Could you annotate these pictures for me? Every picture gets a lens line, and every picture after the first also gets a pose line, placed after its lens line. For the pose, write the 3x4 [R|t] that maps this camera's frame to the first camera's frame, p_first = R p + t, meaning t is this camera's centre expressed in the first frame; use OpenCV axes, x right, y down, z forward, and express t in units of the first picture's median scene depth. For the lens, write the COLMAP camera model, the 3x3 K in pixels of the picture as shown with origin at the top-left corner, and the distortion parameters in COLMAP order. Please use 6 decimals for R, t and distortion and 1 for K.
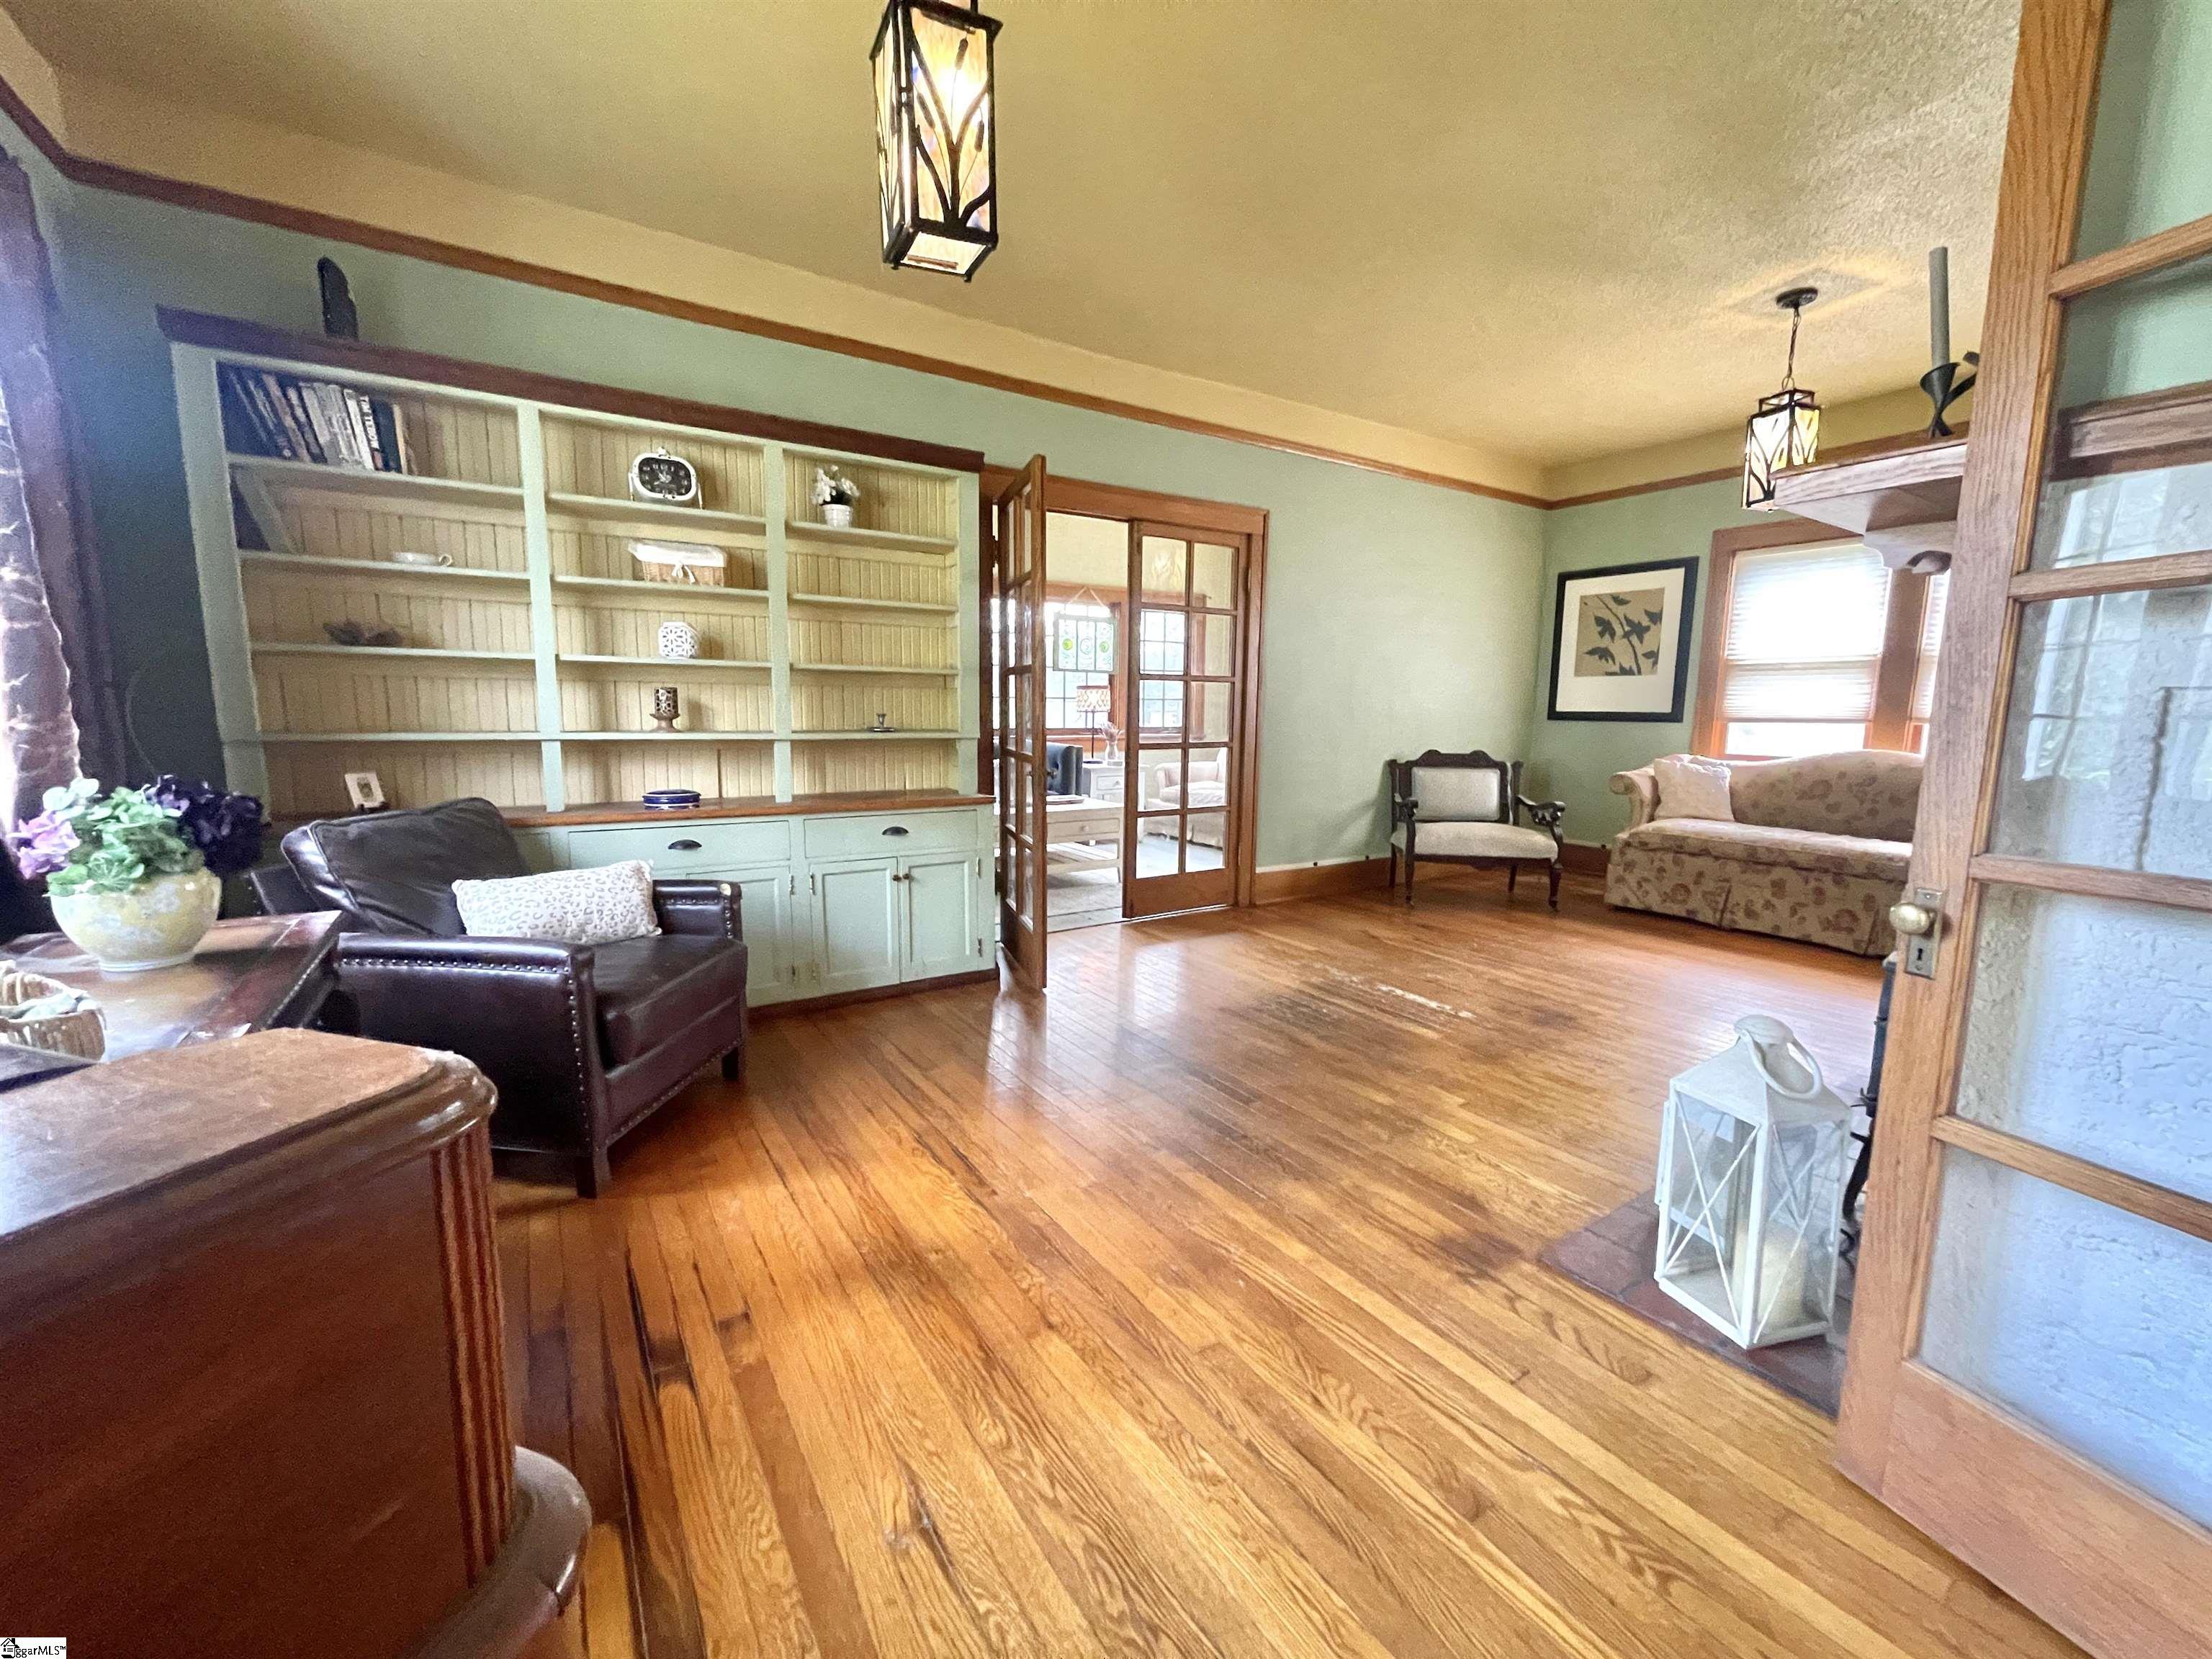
lens RADIAL K [[888.3, 0, 1130.2], [0, 888.3, 815.1], [0, 0, 1]] dist [0.000596, 0.000024]
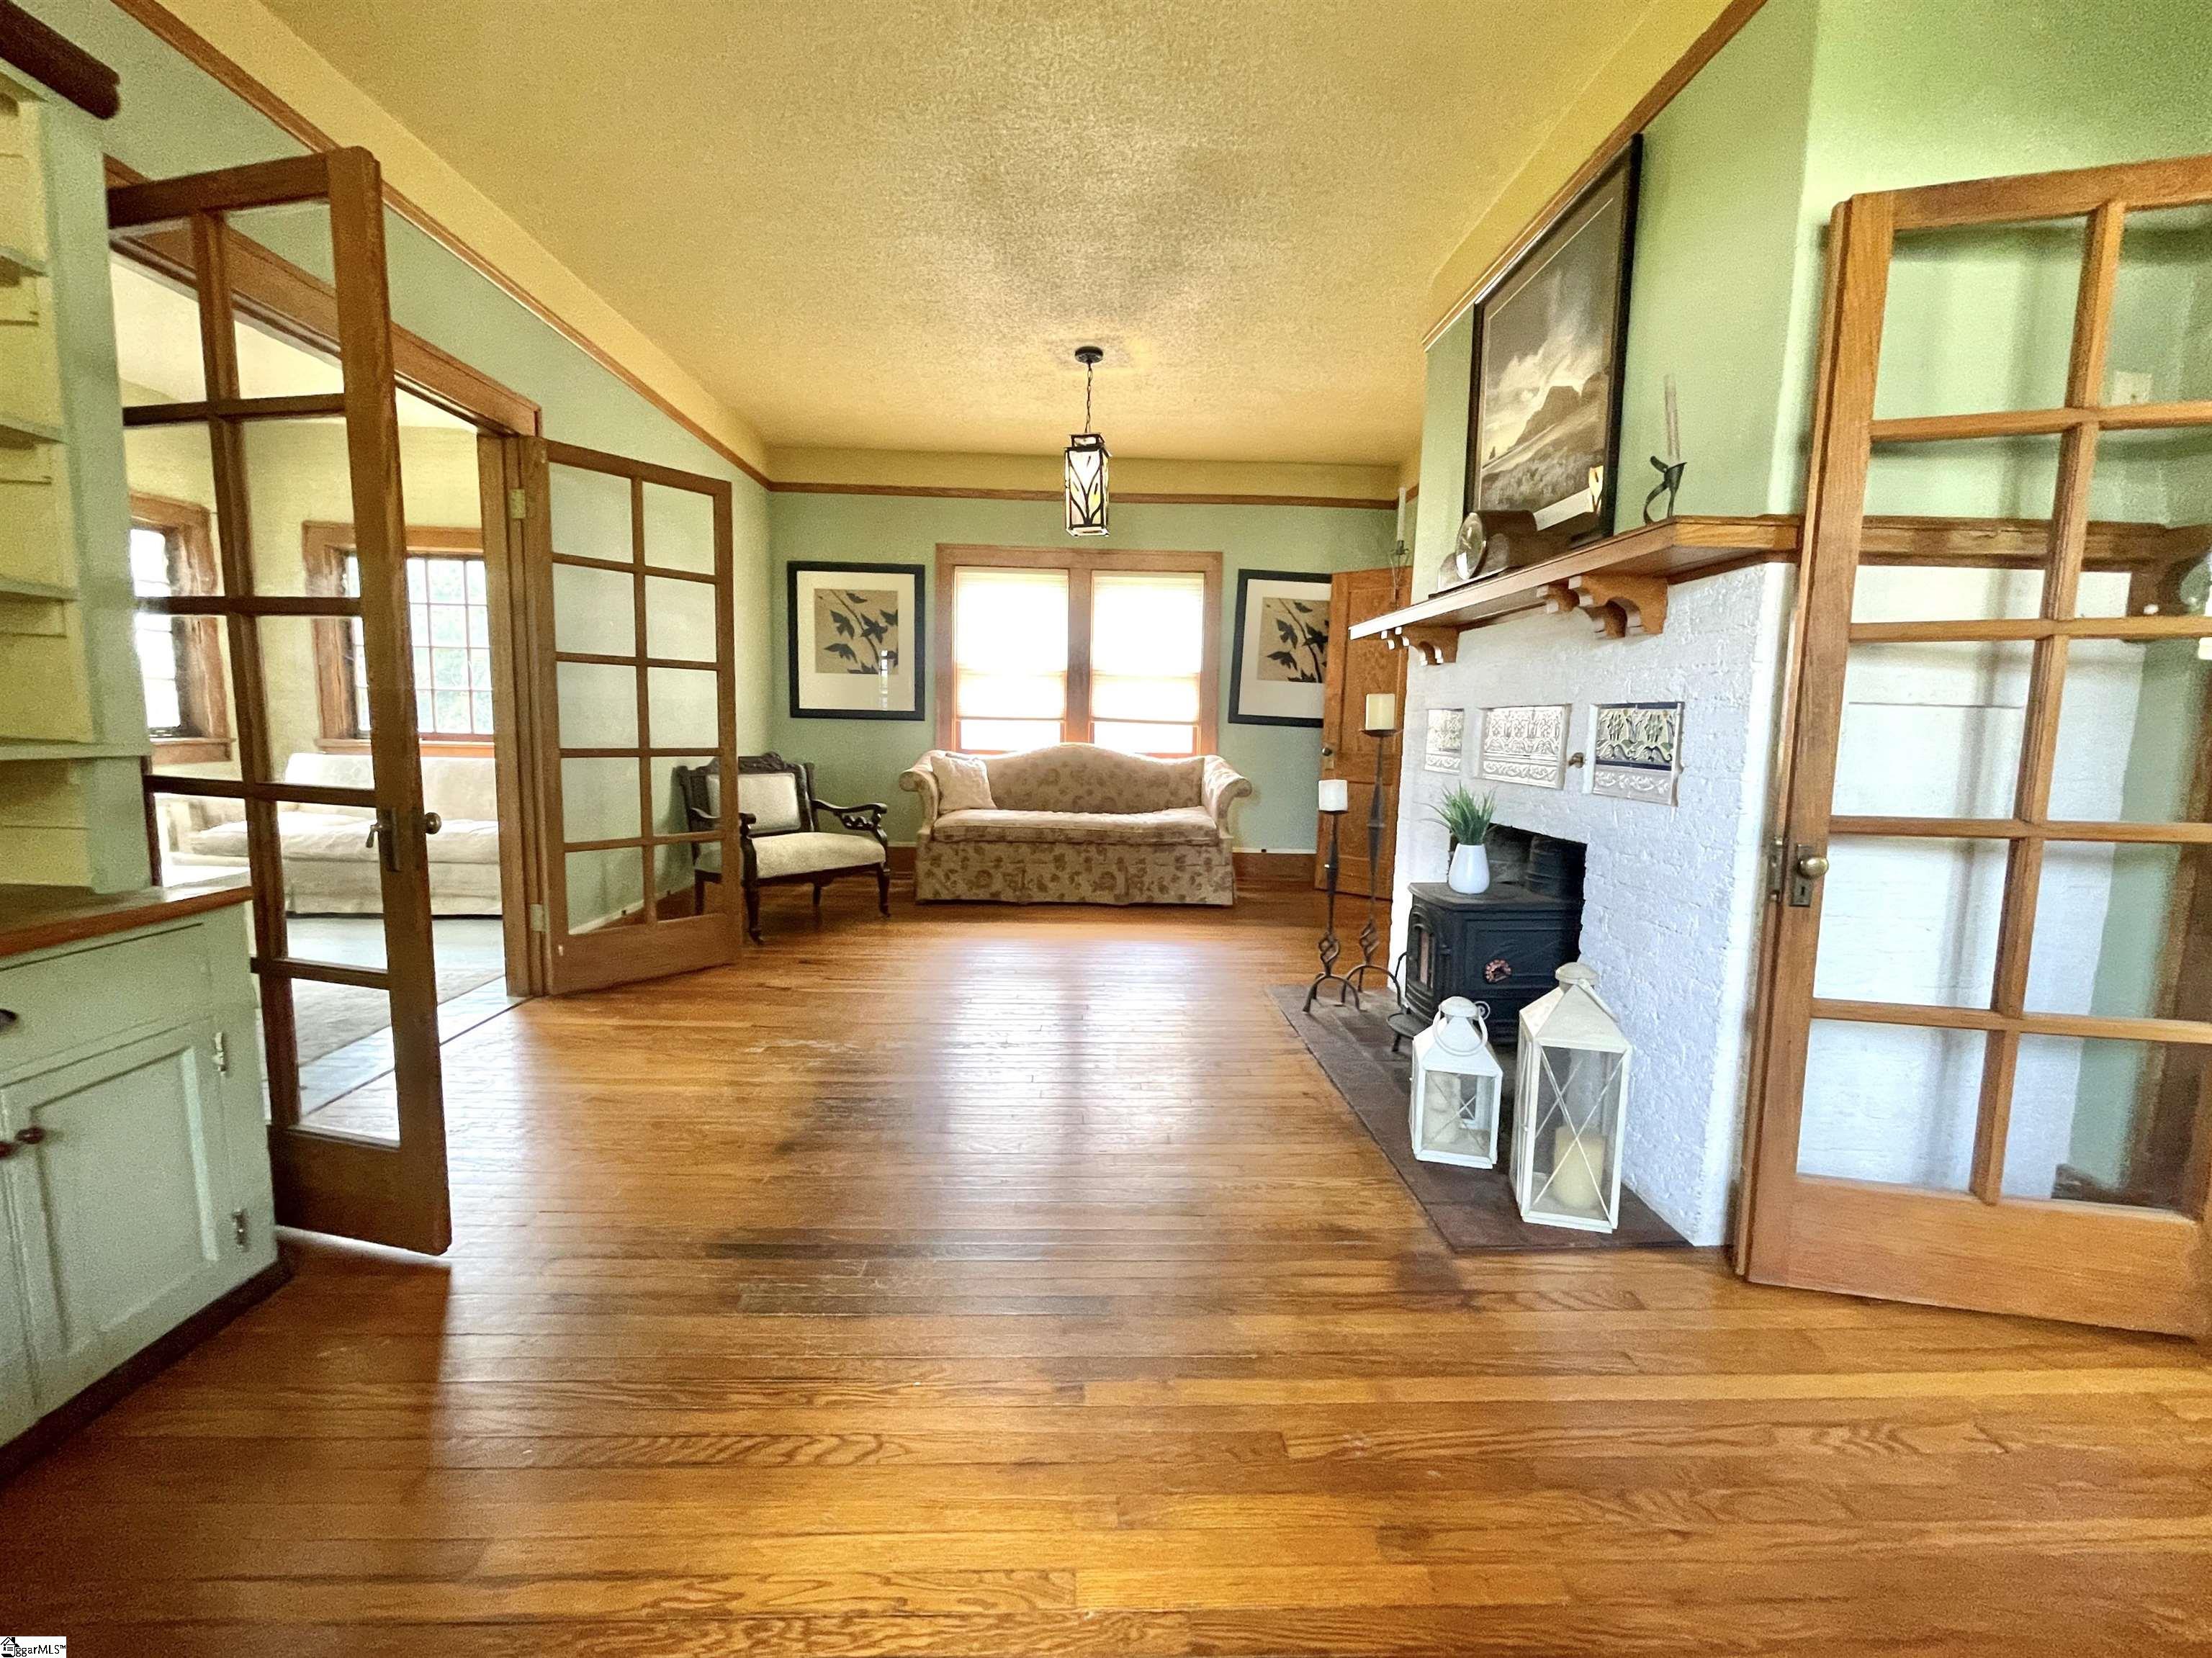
lens RADIAL K [[899.8, 0, 1100.9], [0, 899.8, 831.8], [0, 0, 1]] dist [0.000050, -0.000080]
pose [[0.545484, -0.104727, 0.831553, -0.208761], [0.086185, 0.993912, 0.068640, -0.031924], [-0.833678, 0.034225, 0.551189, 0.272461]]
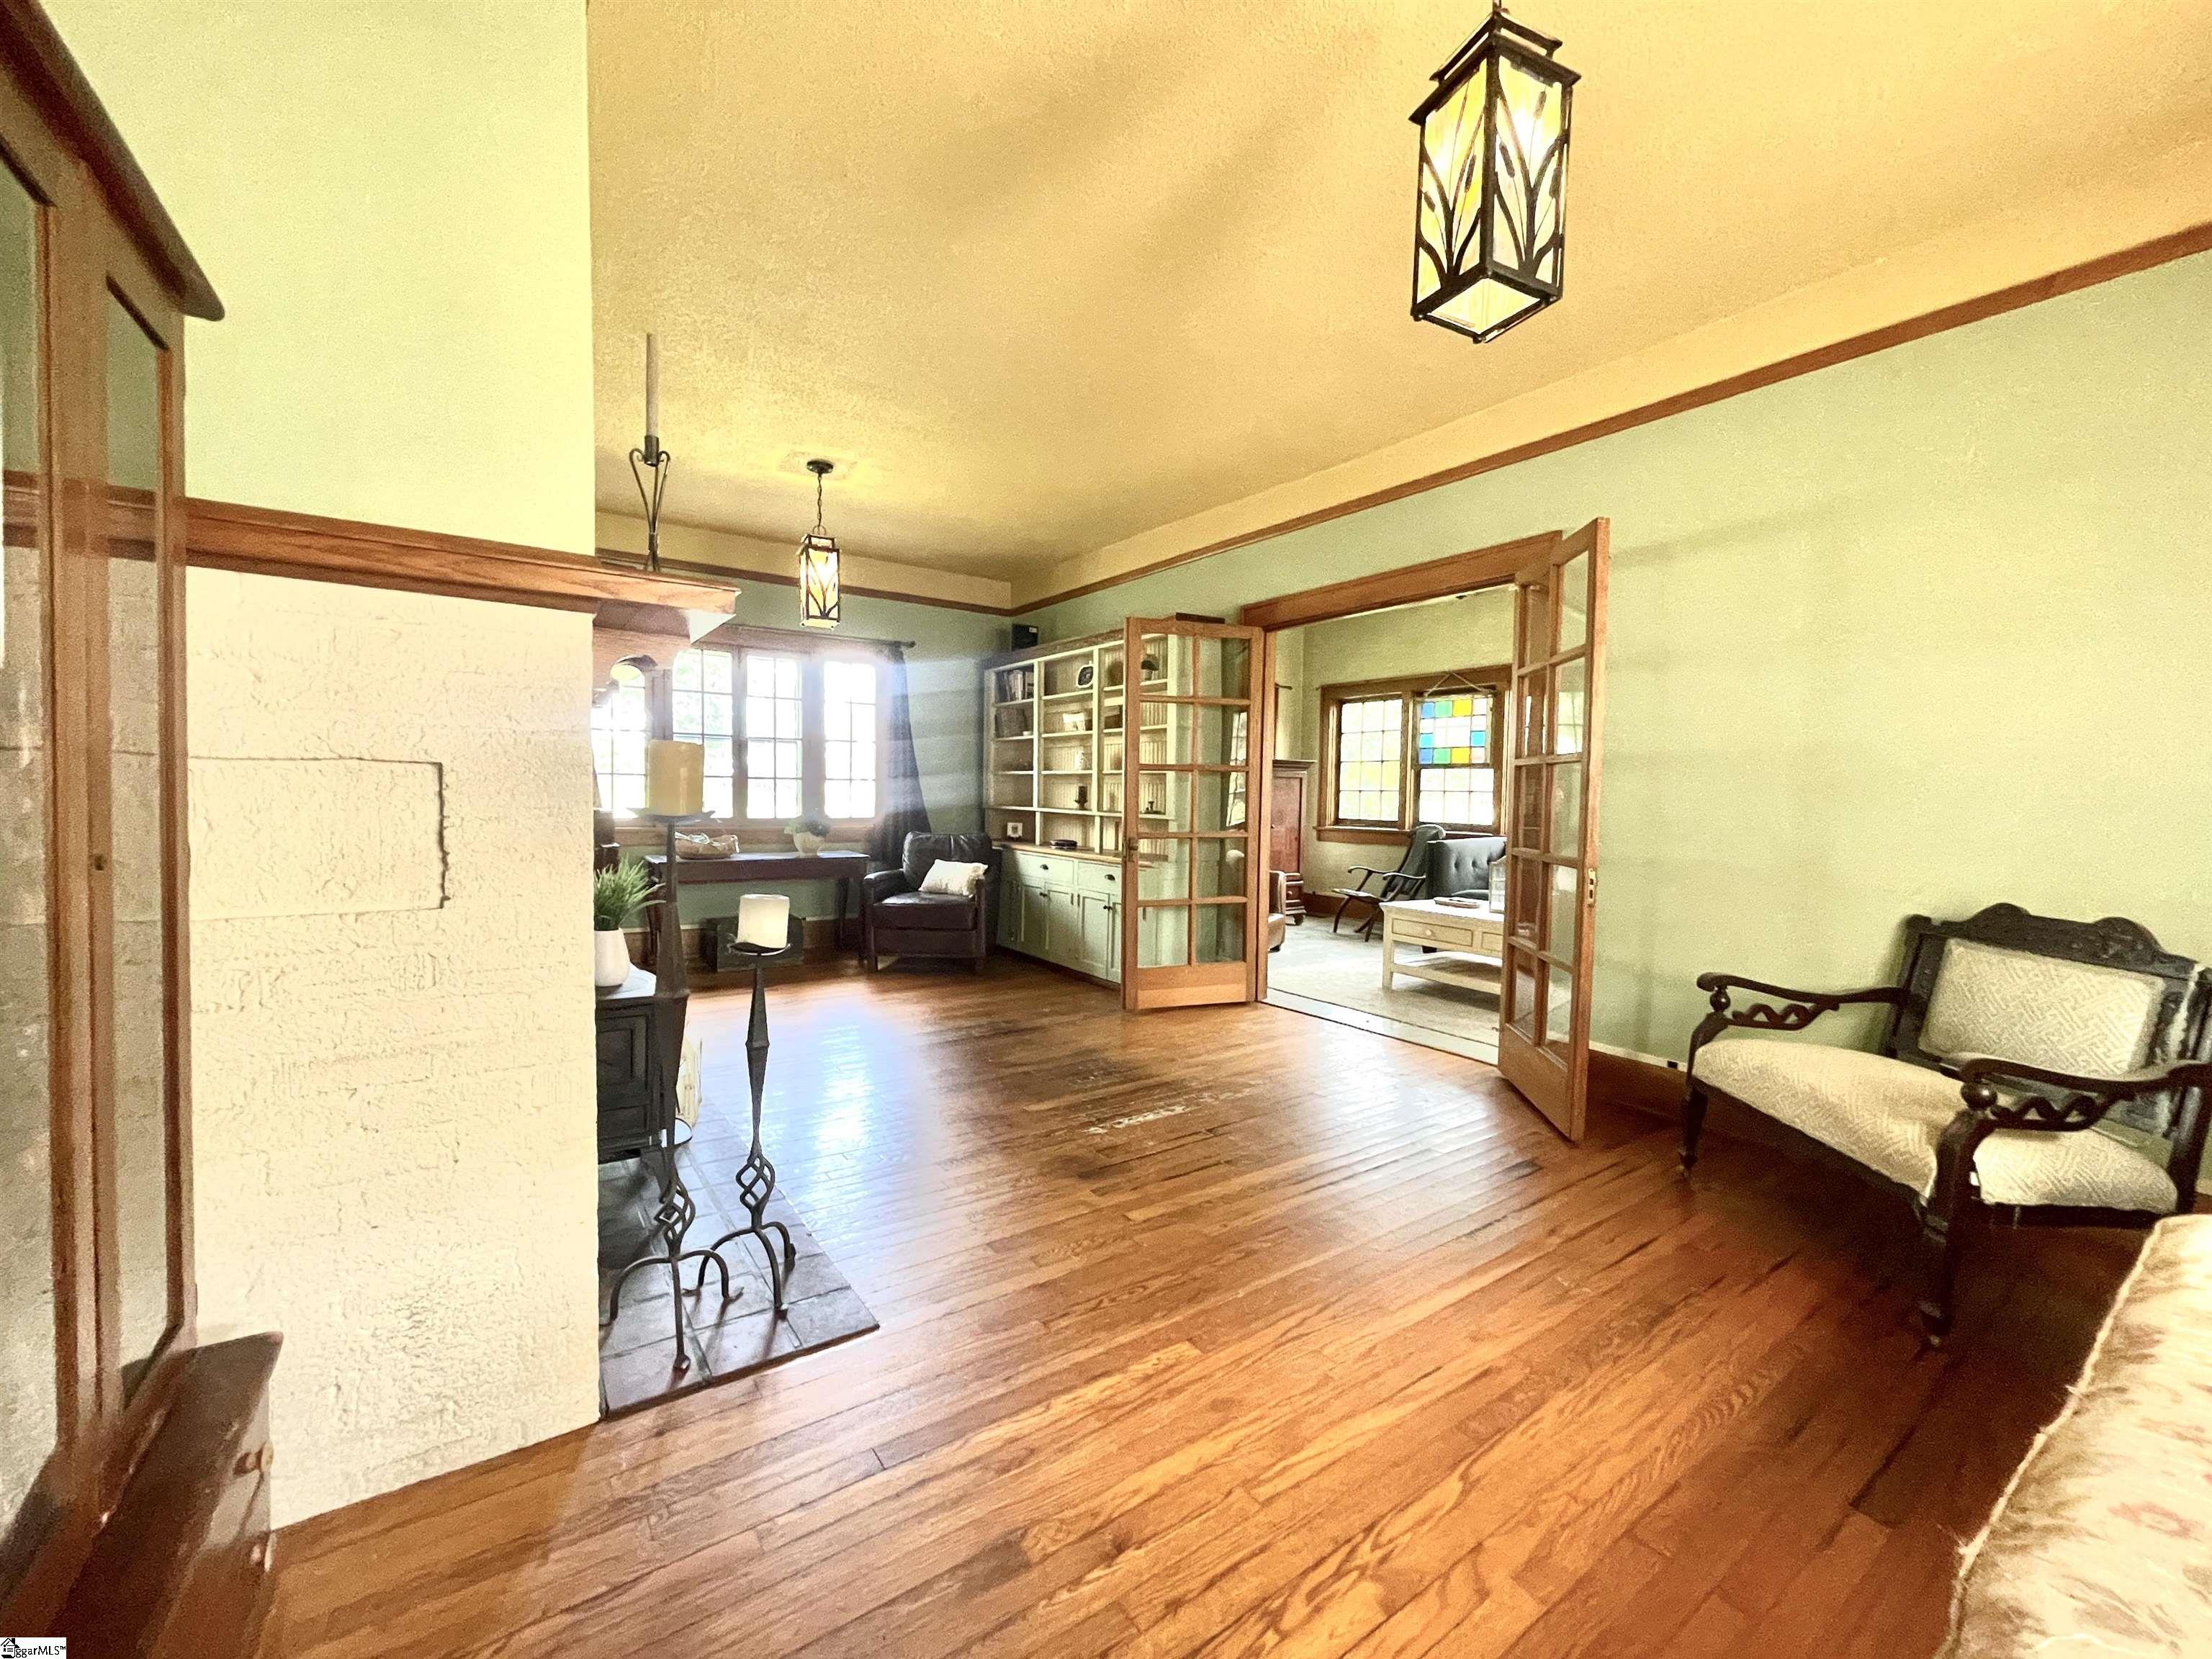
lens RADIAL K [[899.9, 0, 1100.9], [0, 899.9, 832.3], [0, 0, 1]] dist [0.000050, -0.000080]
pose [[0.019287, 0.032790, -0.999276, 0.877534], [-0.138073, 0.989973, 0.029820, -0.070085], [0.990234, 0.137398, 0.023621, 0.646556]]
